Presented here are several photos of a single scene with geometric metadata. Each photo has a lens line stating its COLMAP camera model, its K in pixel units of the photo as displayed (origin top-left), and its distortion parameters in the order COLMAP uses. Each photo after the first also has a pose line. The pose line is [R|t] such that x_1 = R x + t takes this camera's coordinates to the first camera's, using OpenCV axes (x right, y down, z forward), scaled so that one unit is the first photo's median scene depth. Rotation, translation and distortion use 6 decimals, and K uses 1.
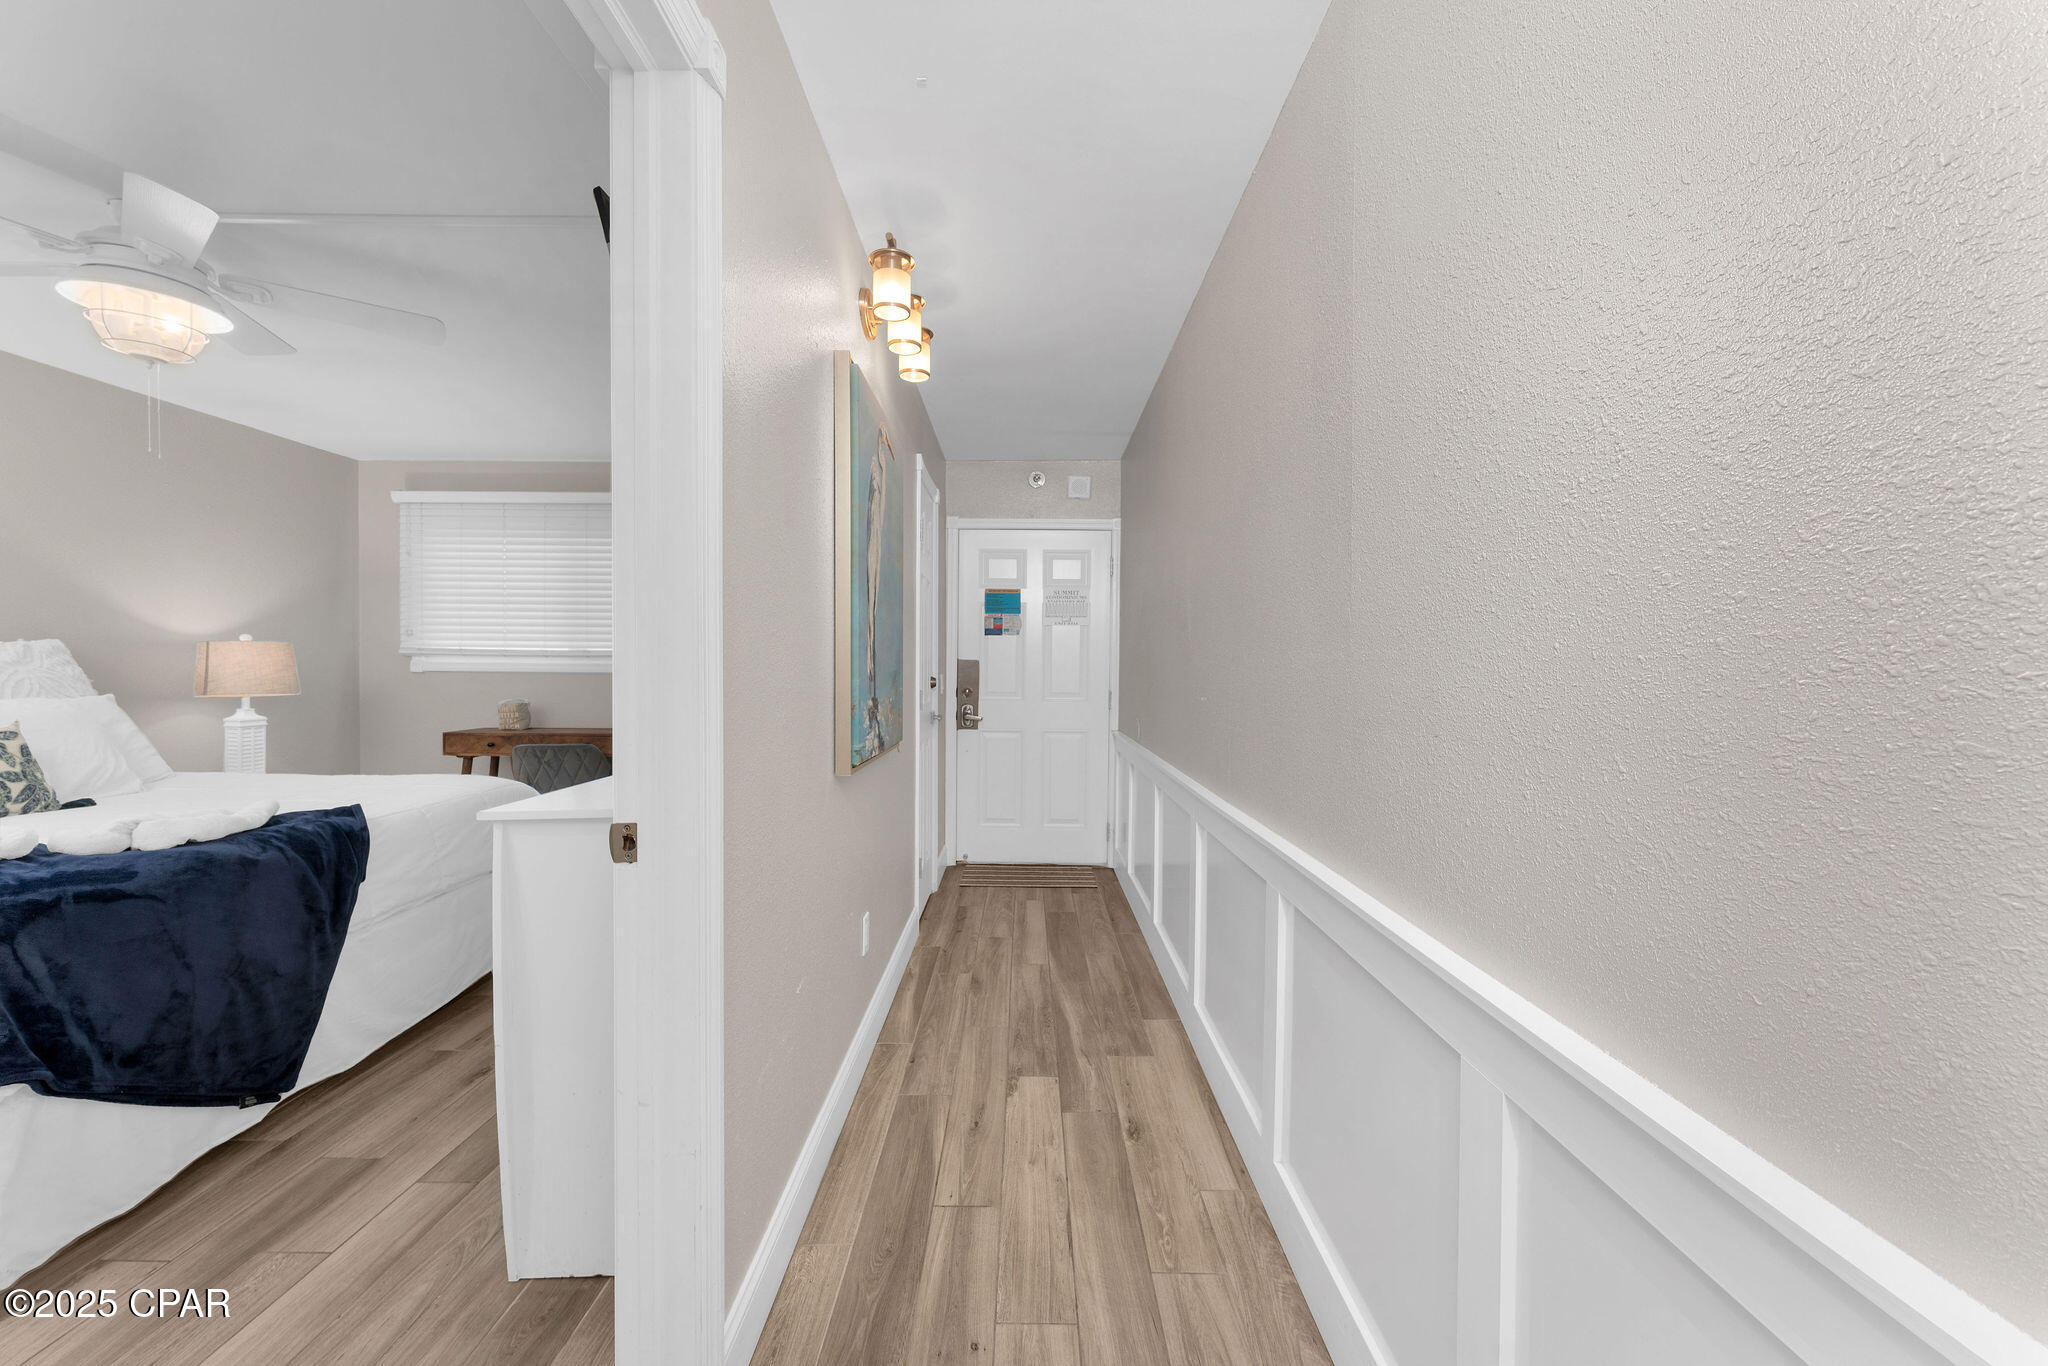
lens RADIAL K [[802.1, 0, 1024.0], [0, 802.1, 683.0], [0, 0, 1]] dist [-0.001772, -0.000554]
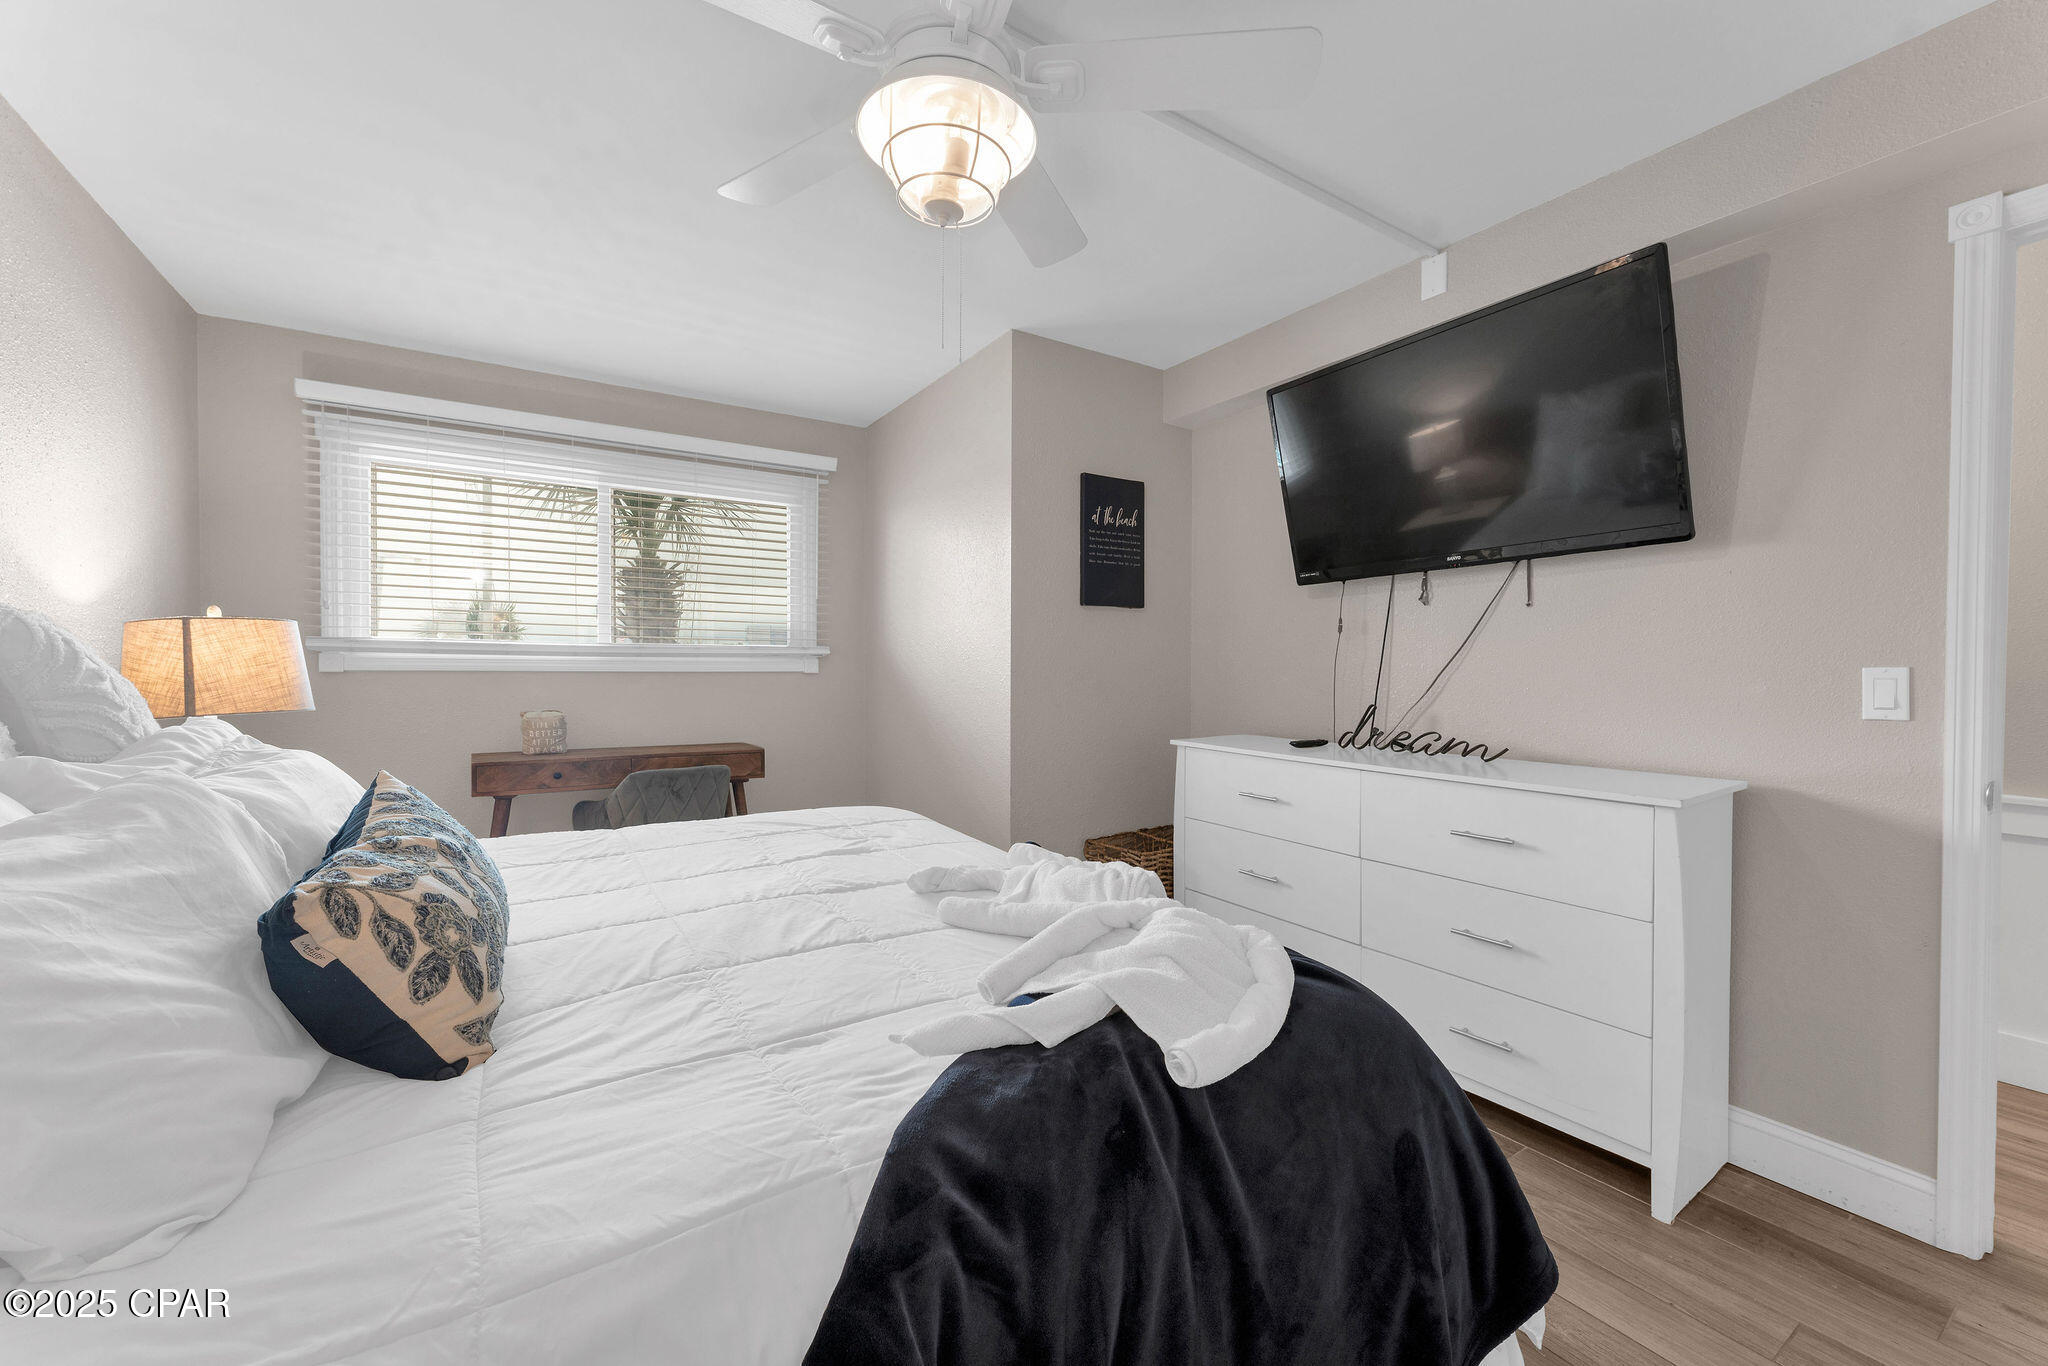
lens RADIAL K [[802.1, 0, 1024.0], [0, 802.1, 683.0], [0, 0, 1]] dist [-0.001772, -0.000554]
pose [[0.843713, -0.009882, 0.536704, -1.418341], [0.009137, 0.999950, 0.004048, -0.006183], [-0.536717, 0.001488, 0.843761, 0.391250]]
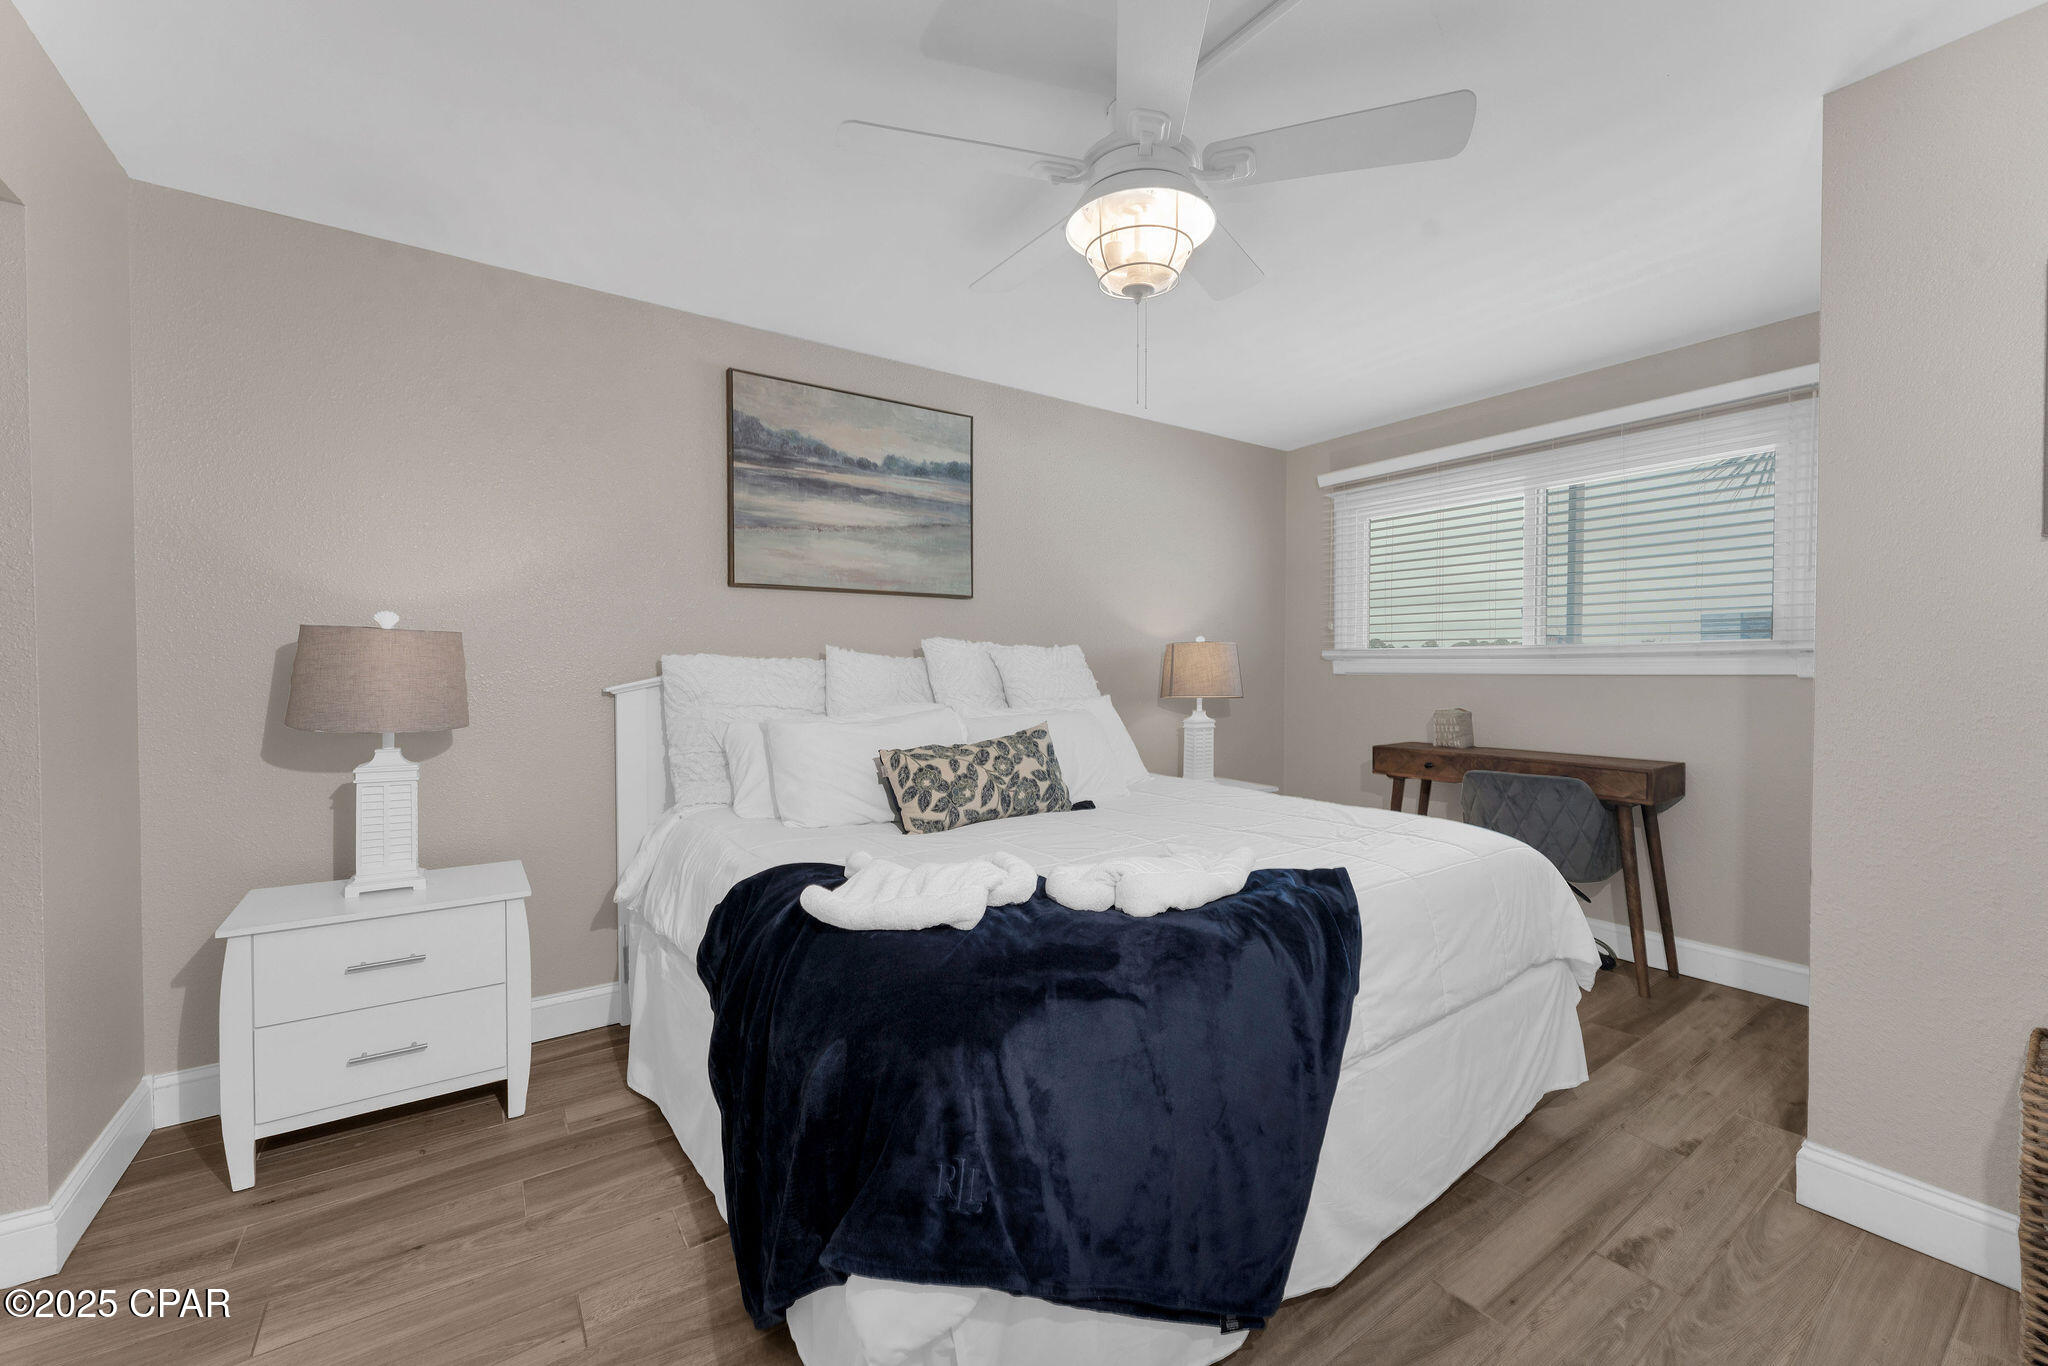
lens RADIAL K [[835.4, 0, 1024.0], [0, 835.4, 683.0], [0, 0, 1]] dist [0.002040, 0.000090]
pose [[0.573089, 0.007884, -0.819455, -0.446177], [-0.010822, 0.999939, 0.002052, -0.003516], [0.819422, 0.007693, 0.573140, 0.407433]]
